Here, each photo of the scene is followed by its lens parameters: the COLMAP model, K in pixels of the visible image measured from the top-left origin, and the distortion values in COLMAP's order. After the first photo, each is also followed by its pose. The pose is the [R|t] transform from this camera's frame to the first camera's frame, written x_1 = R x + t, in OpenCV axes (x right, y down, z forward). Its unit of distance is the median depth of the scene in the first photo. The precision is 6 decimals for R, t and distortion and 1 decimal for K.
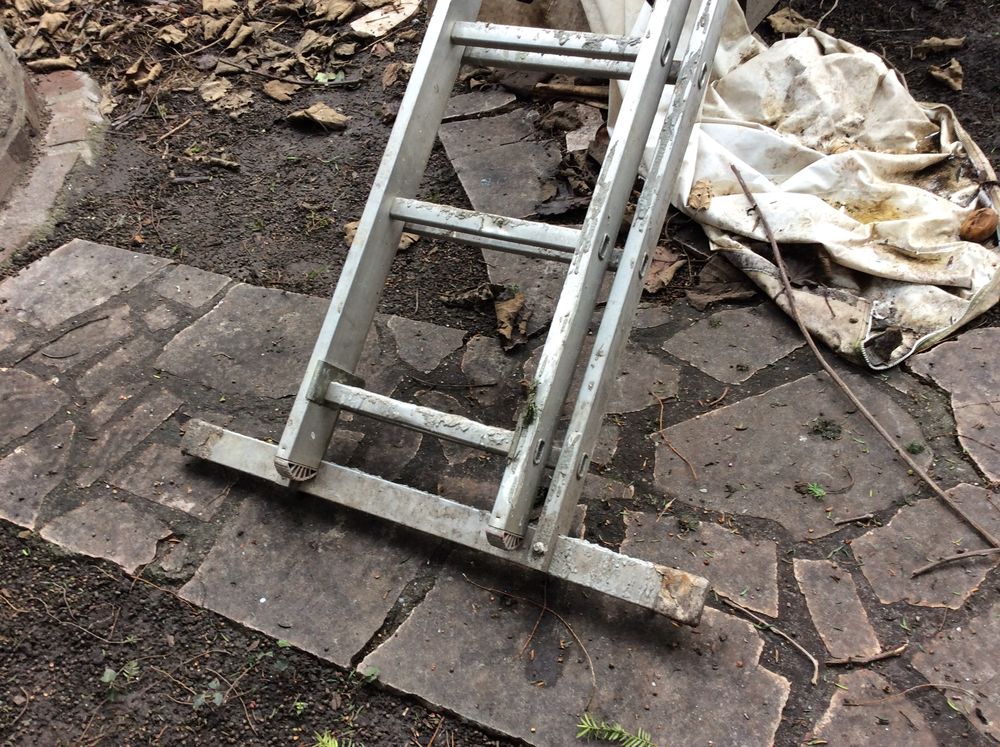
lens RADIAL K [[910.0, 0, 480.9], [0, 910.0, 370.0], [0, 0, 1]] dist [0.119259, -0.223459]
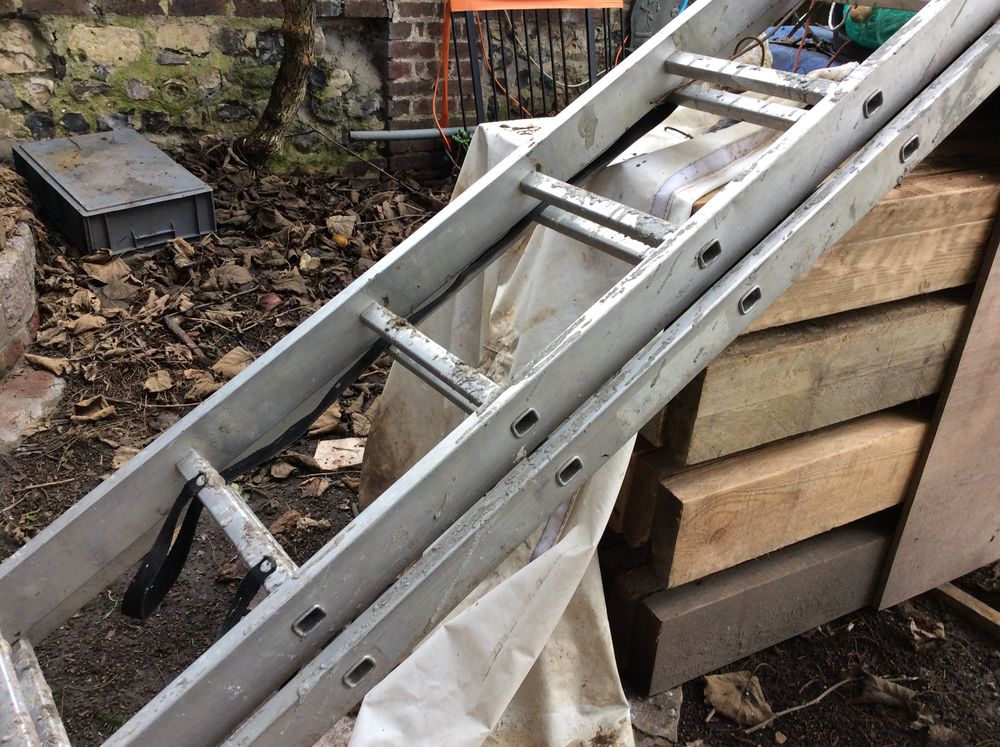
lens RADIAL K [[910.0, 0, 480.9], [0, 910.0, 370.0], [0, 0, 1]] dist [0.119259, -0.223459]
pose [[0.864083, 0.369343, -0.341974, 0.406129], [-0.454245, 0.864873, -0.213673, -0.455103], [0.216845, 0.339971, 0.915094, 0.261406]]
